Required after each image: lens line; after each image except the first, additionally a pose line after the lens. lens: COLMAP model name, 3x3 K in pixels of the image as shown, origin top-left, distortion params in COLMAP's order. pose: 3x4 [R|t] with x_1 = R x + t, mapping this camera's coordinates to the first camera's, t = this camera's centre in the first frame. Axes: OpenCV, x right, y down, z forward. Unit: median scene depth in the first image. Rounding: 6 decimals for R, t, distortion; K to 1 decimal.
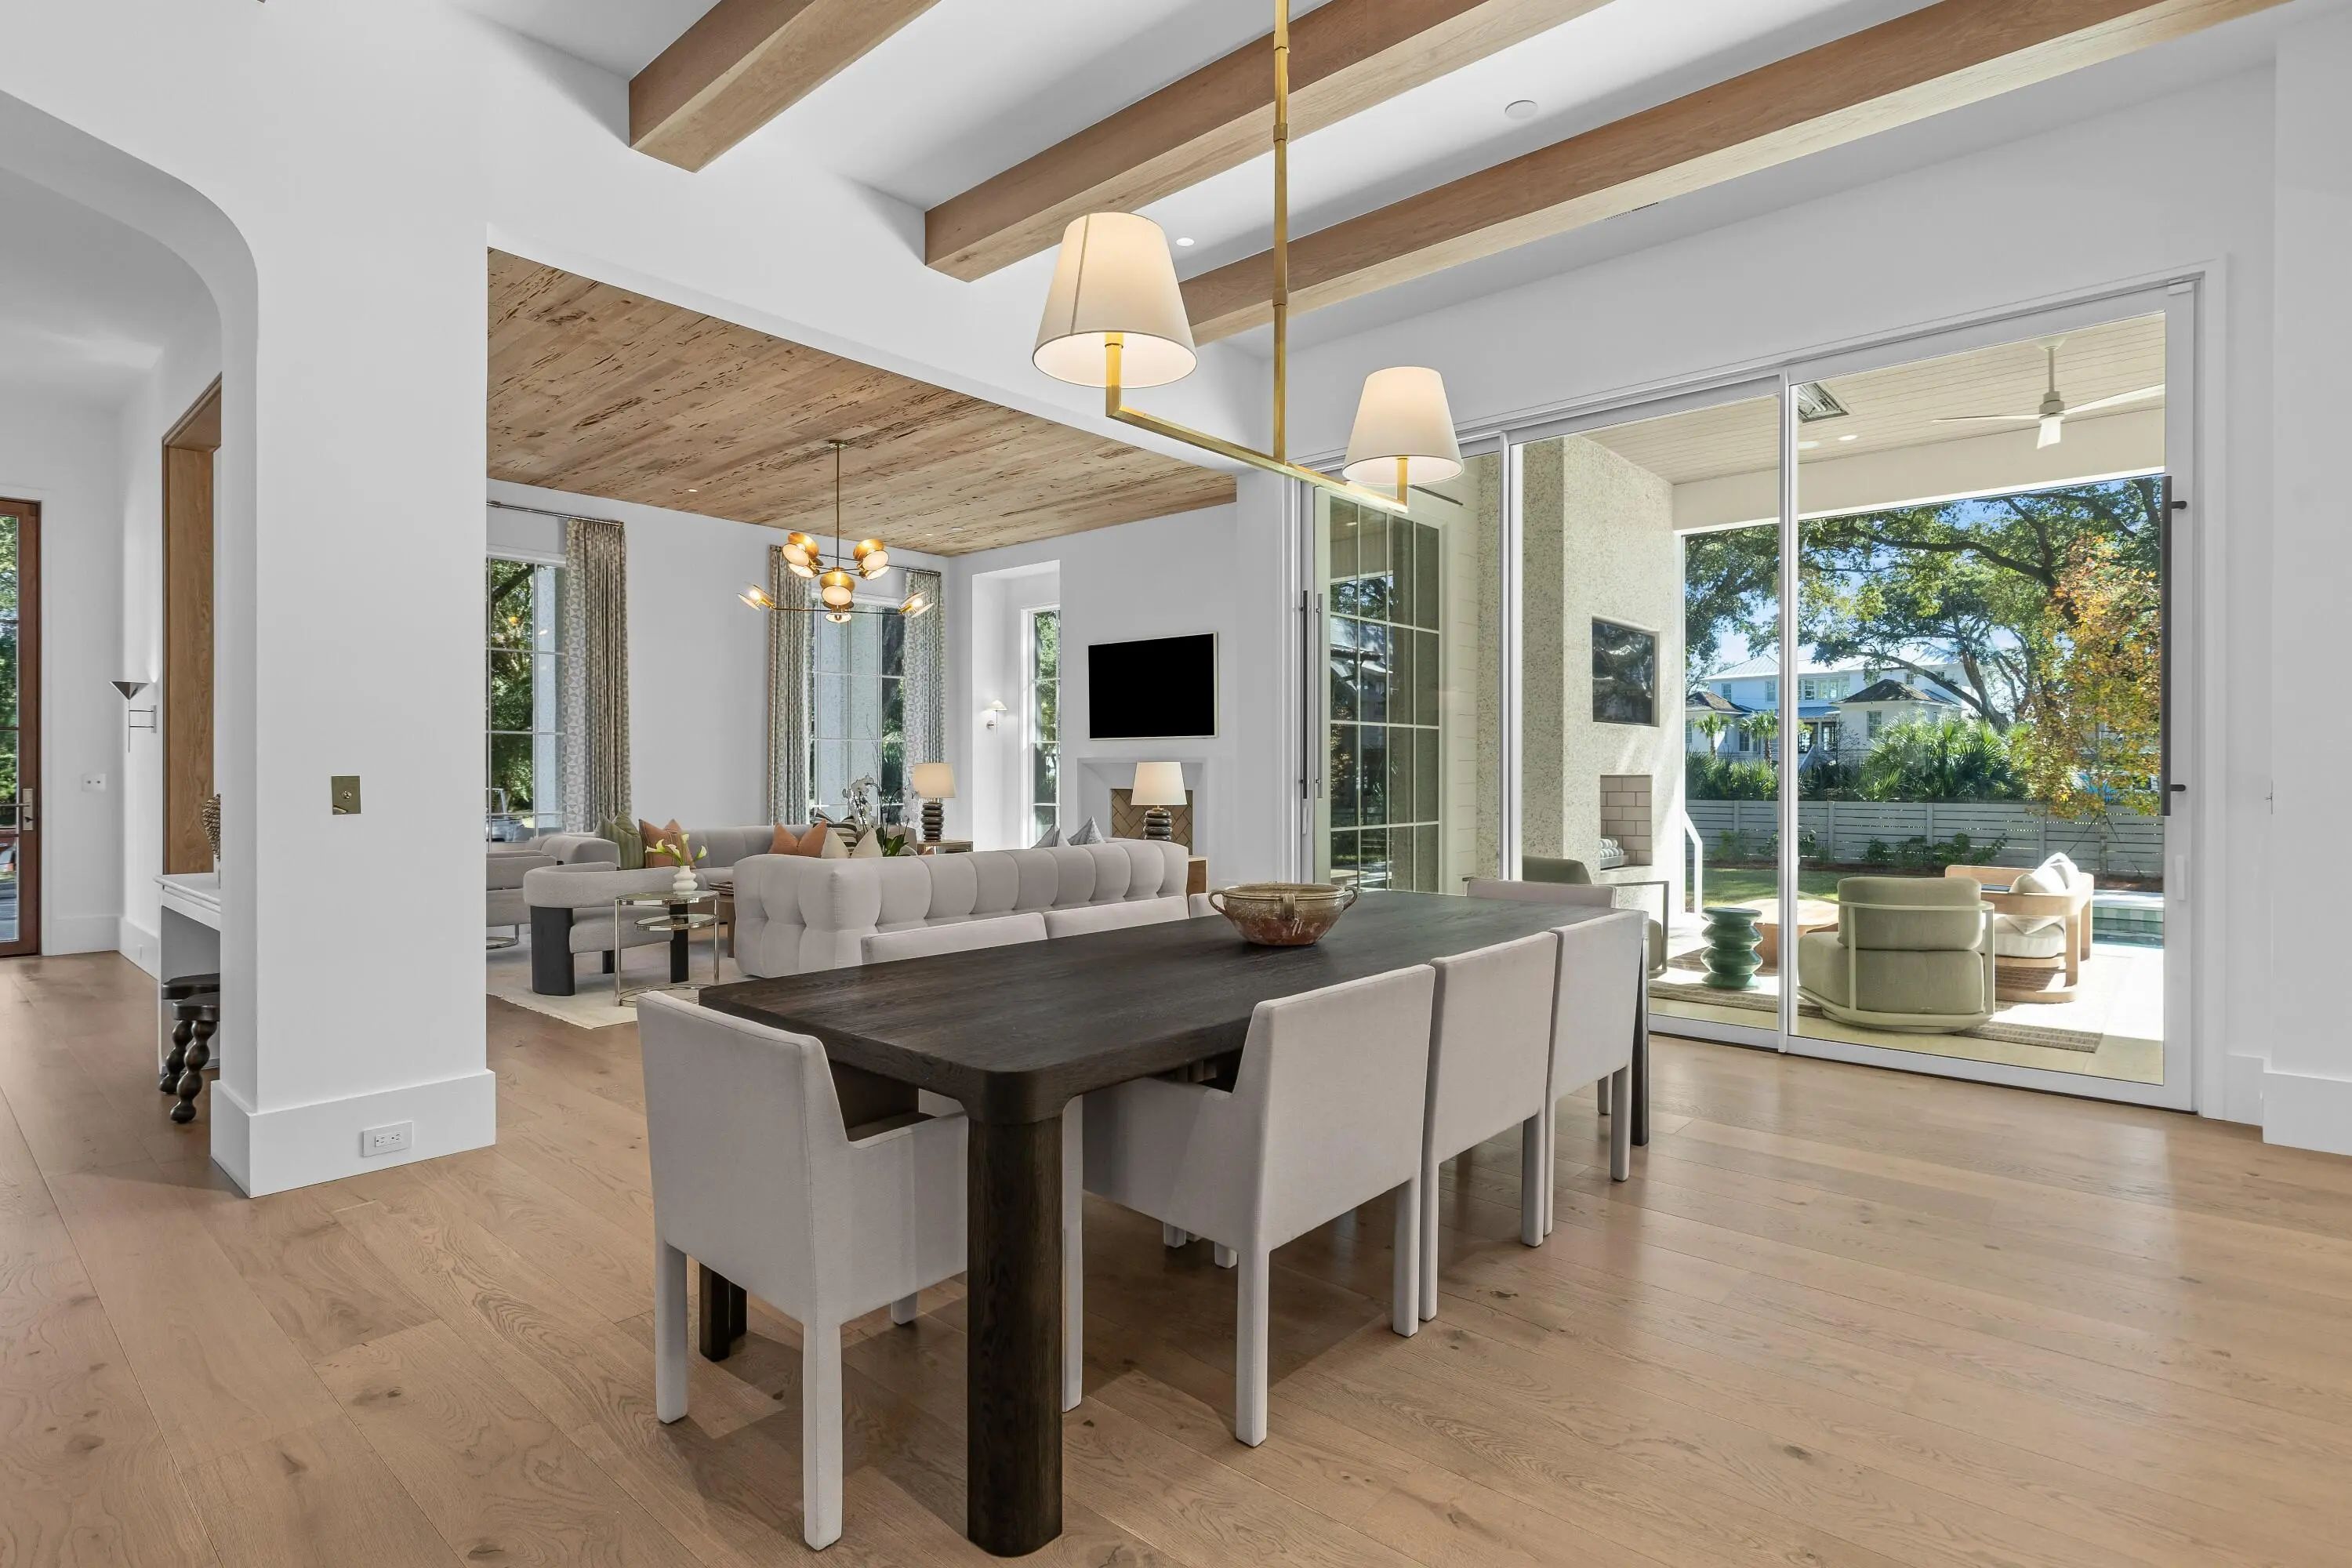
lens RADIAL K [[1156.7, 0, 1200.1], [0, 1156.7, 785.5], [0, 0, 1]] dist [0.000301, -0.000068]
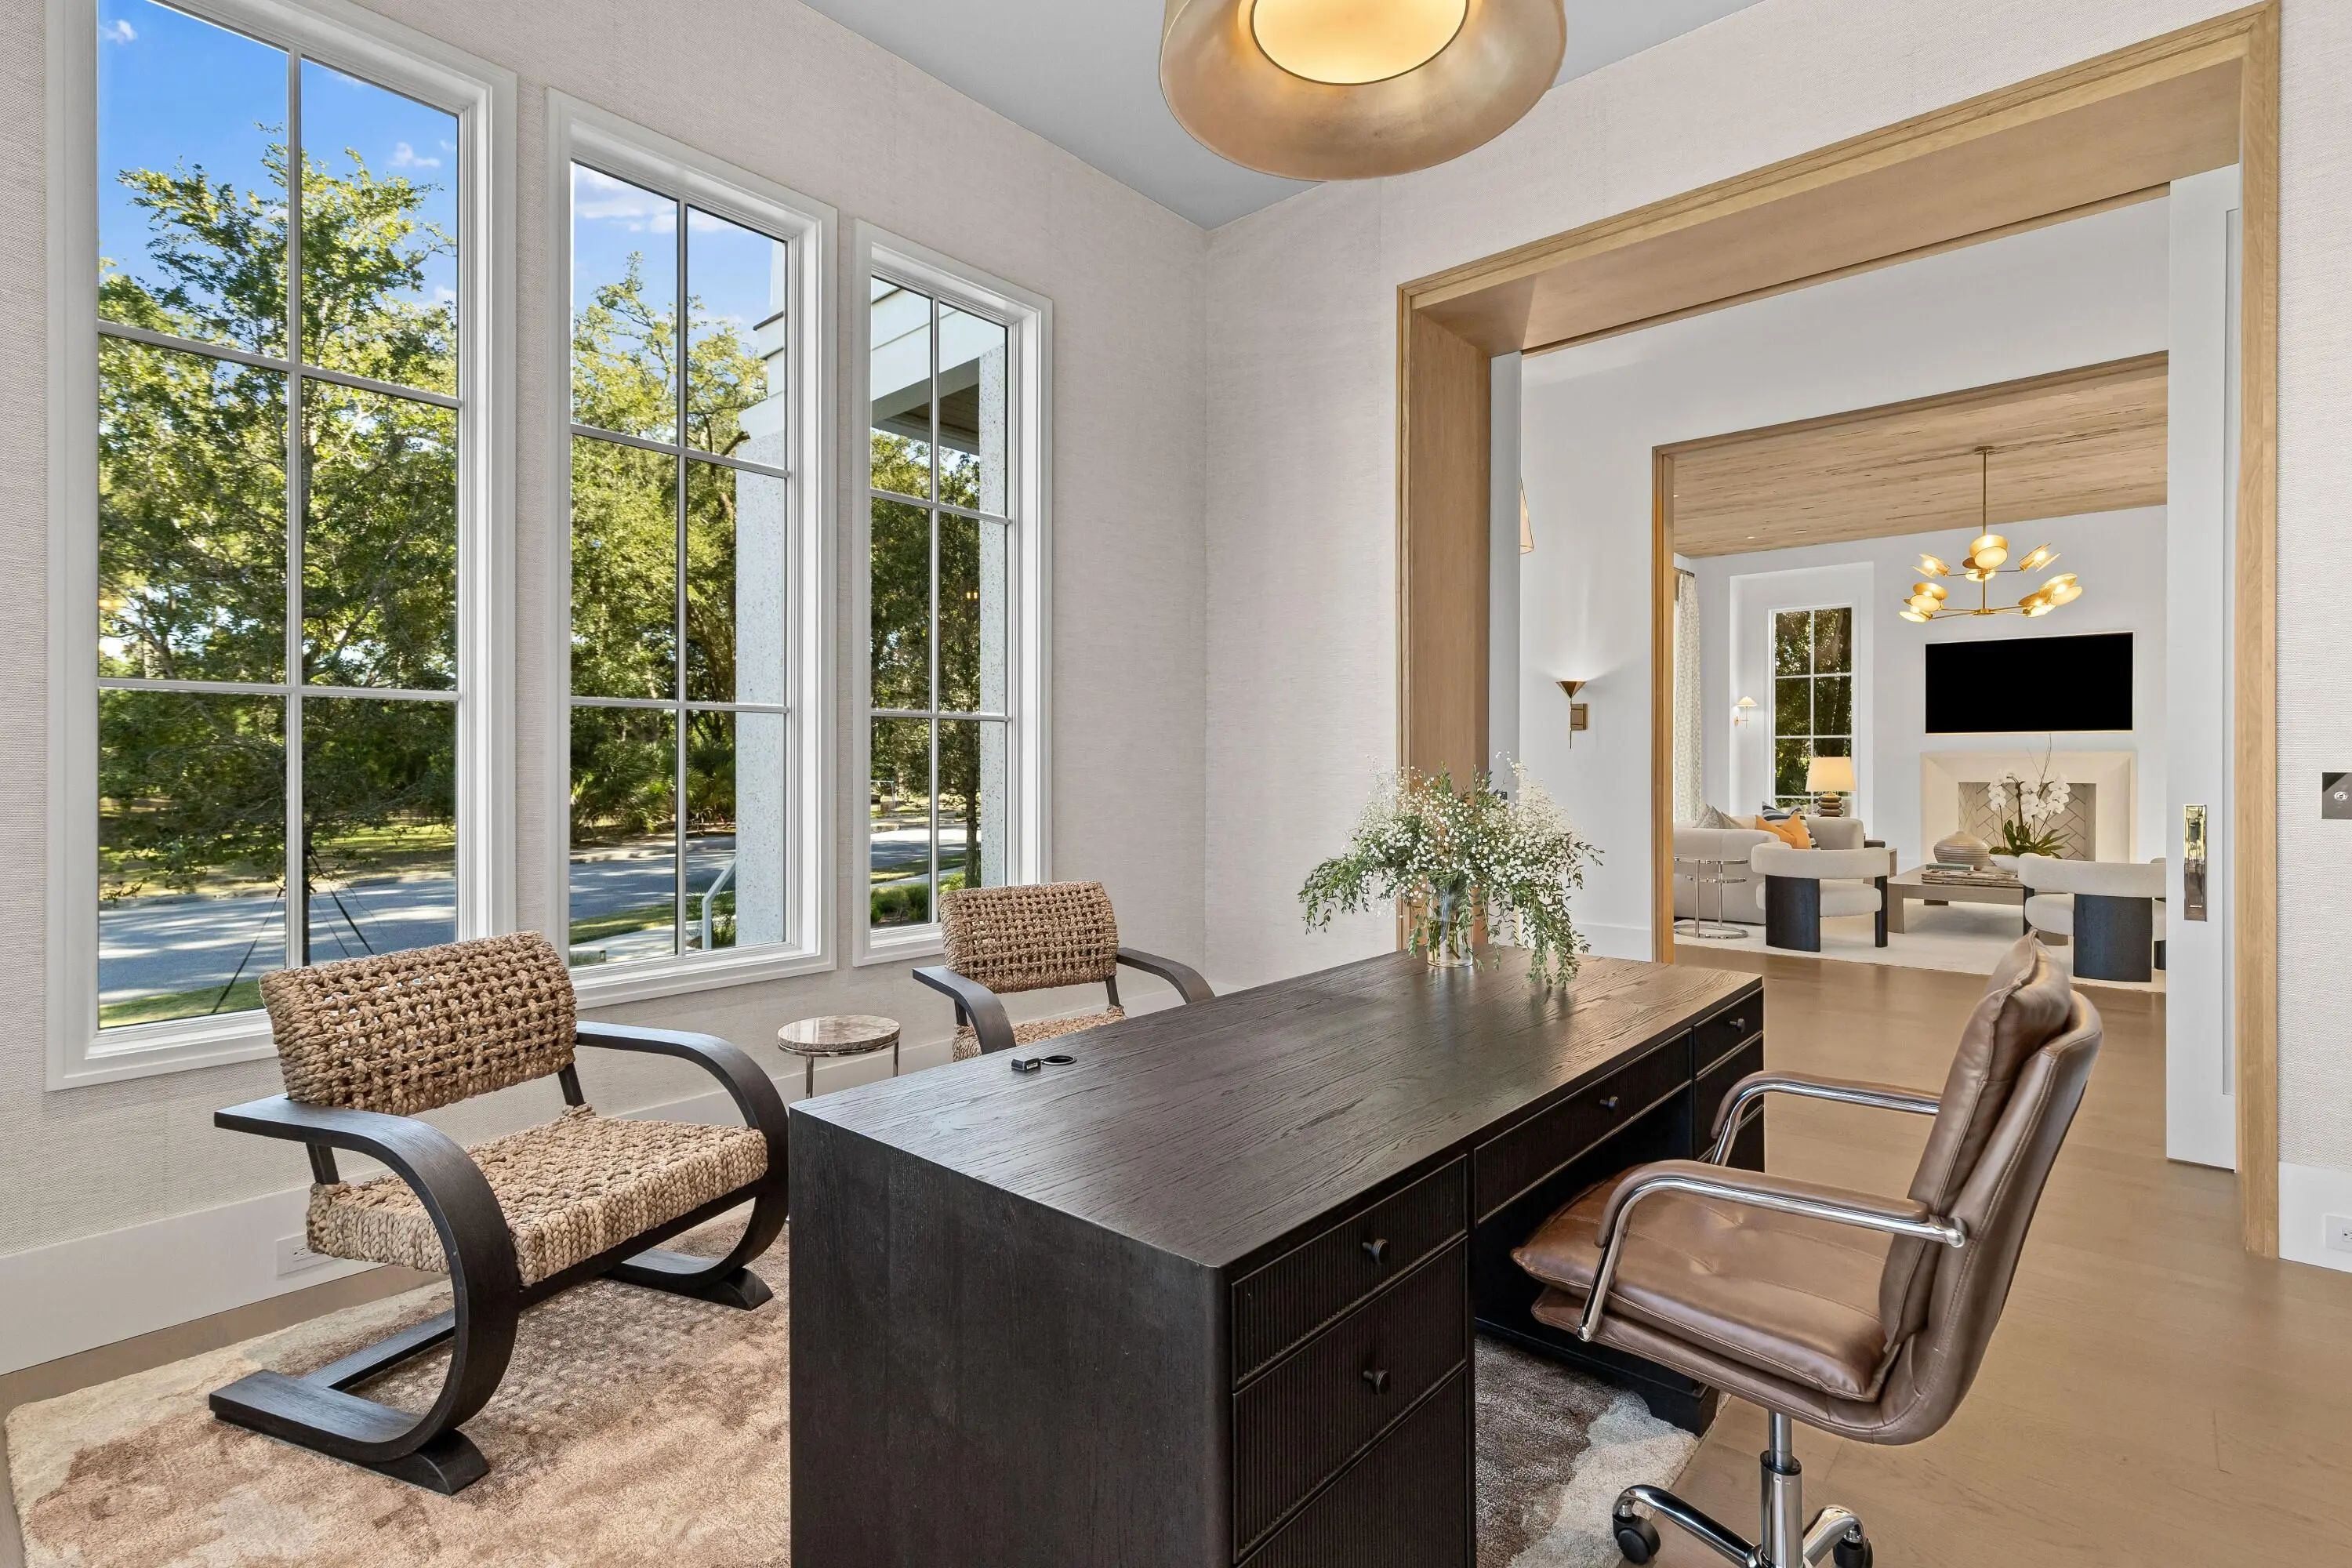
lens RADIAL K [[1106.8, 0, 1186.8], [0, 1106.8, 768.0], [0, 0, 1]] dist [0.005877, 0.000063]
pose [[0.999767, 0.000230, -0.021579, -0.842939], [-0.000392, 0.999972, -0.007532, -0.002123], [0.021577, 0.007539, 0.999739, -0.012016]]
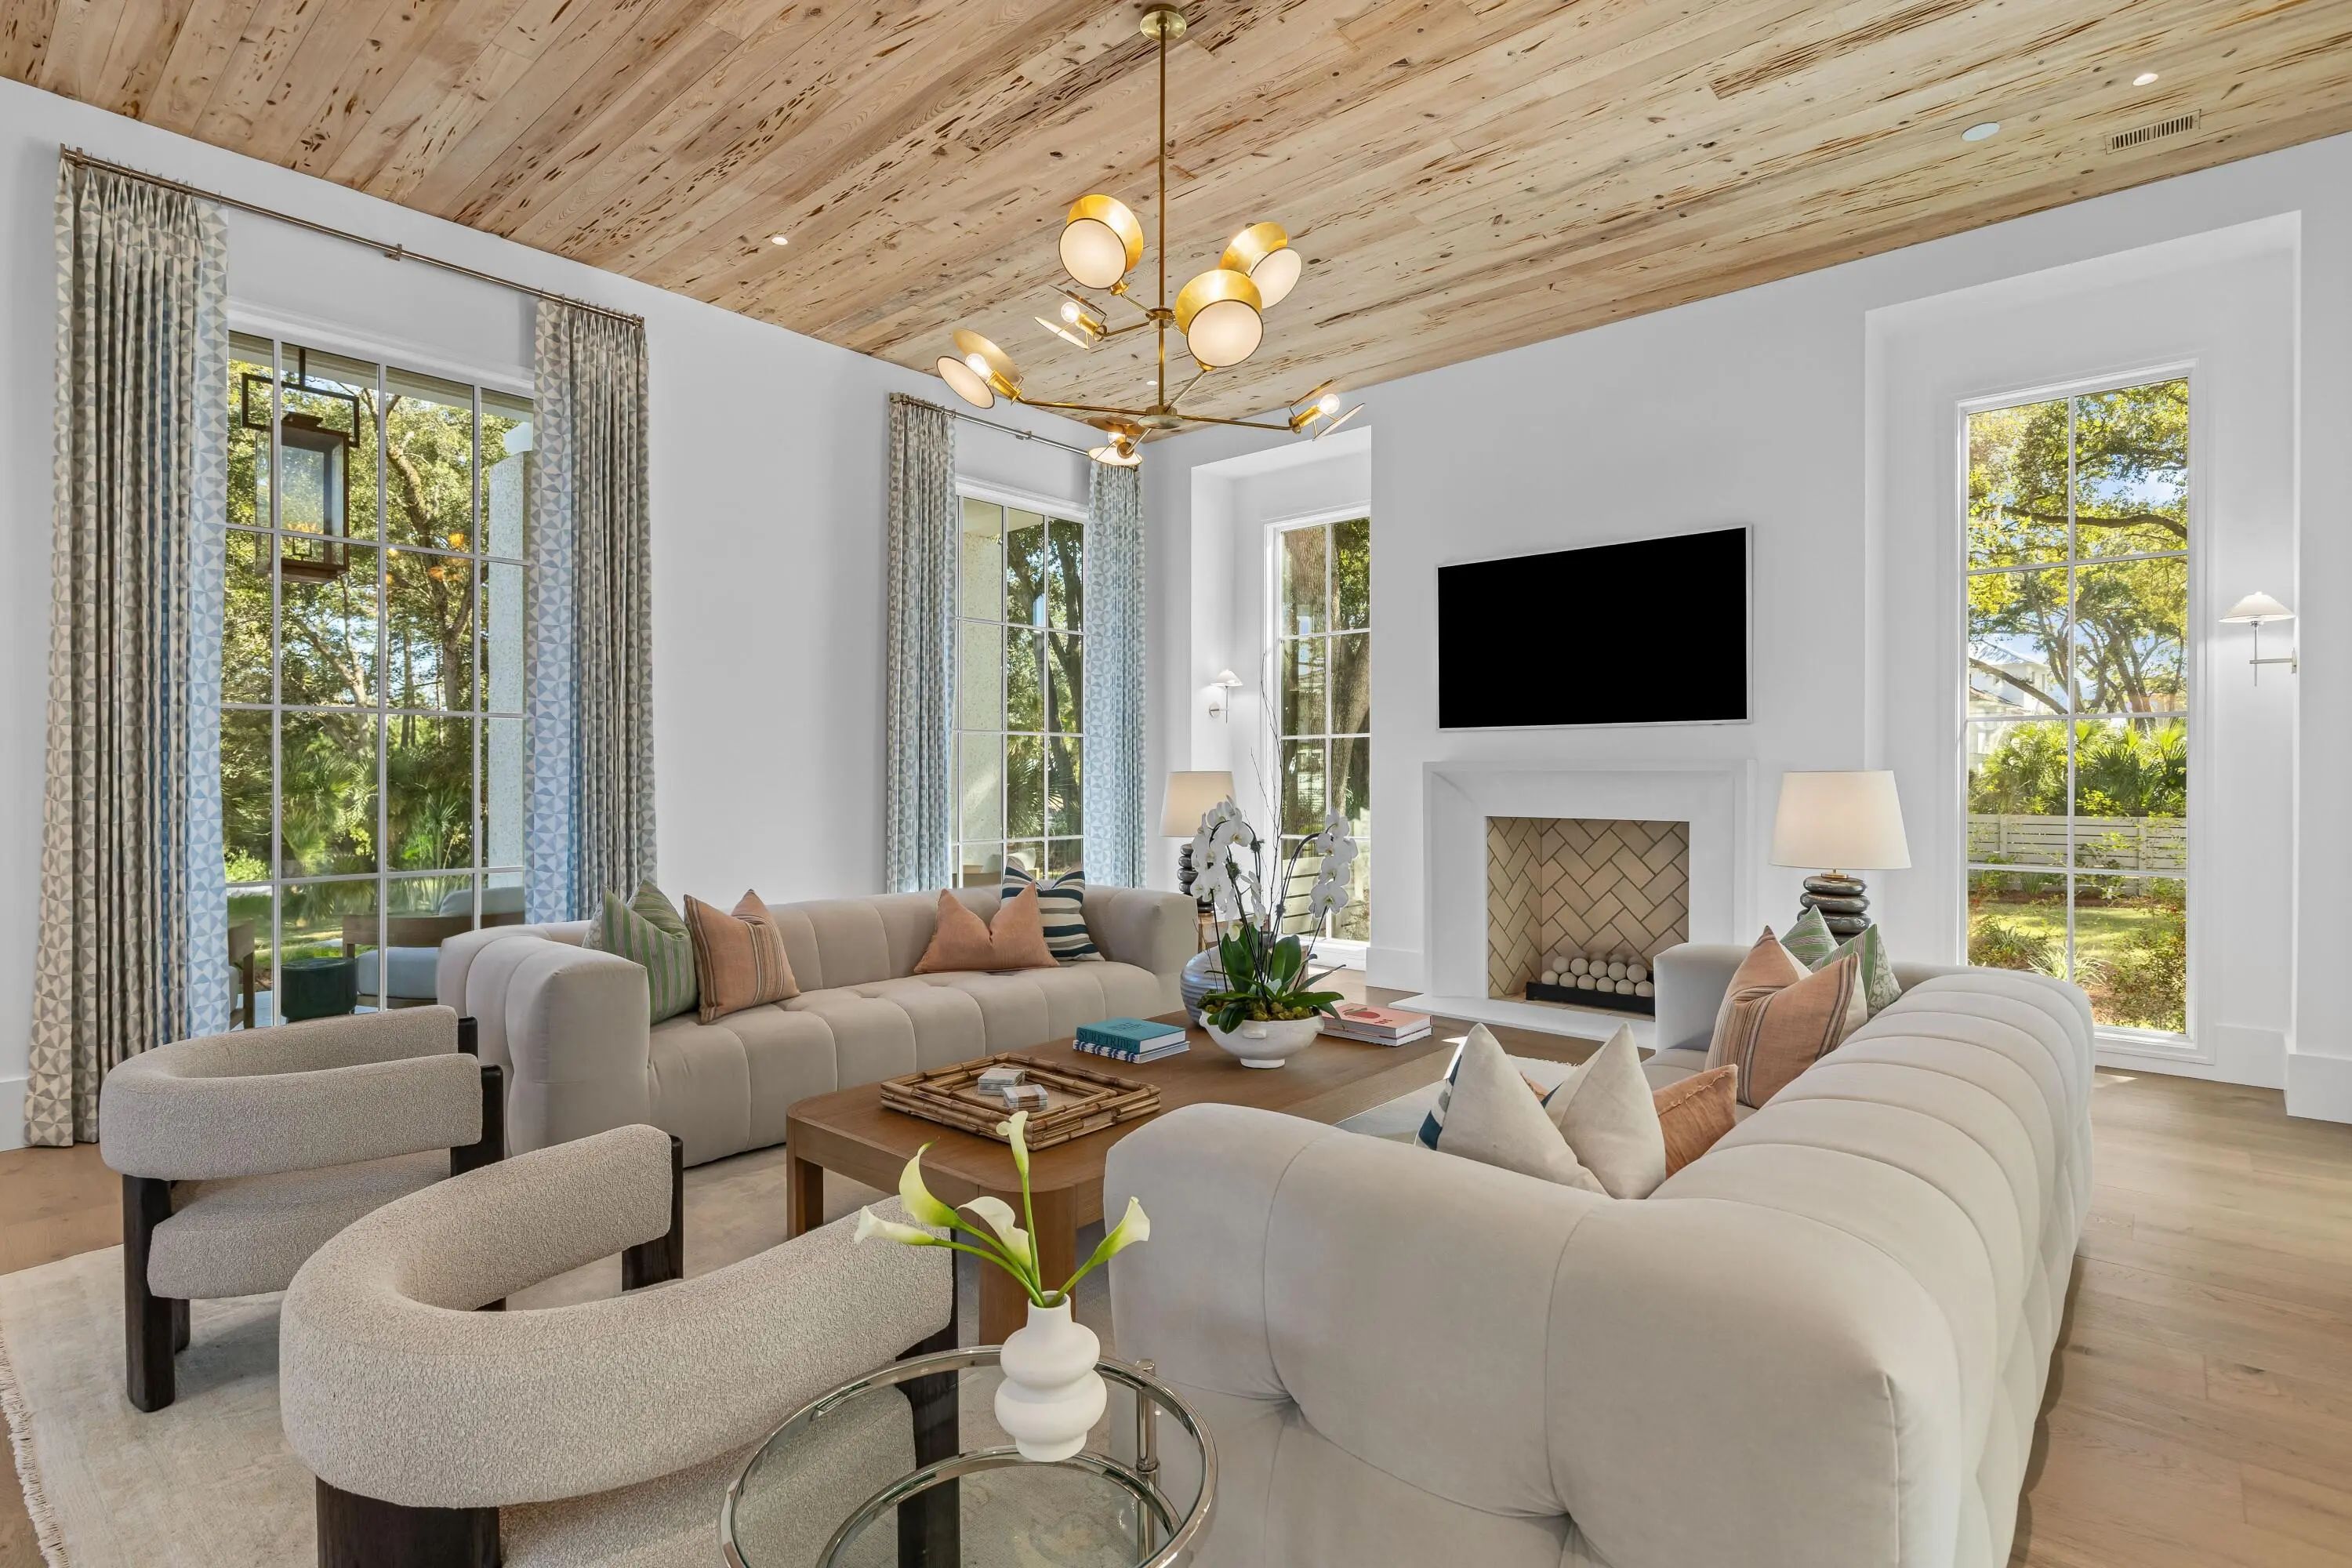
lens RADIAL K [[1160.5, 0, 1165.0], [0, 1160.5, 783.7], [0, 0, 1]] dist [-0.002408, -0.000274]
pose [[0.999857, -0.000018, -0.016892, -0.254247], [-0.000079, 0.999984, -0.005741, -0.011265], [0.016891, 0.005742, 0.999841, 0.481148]]
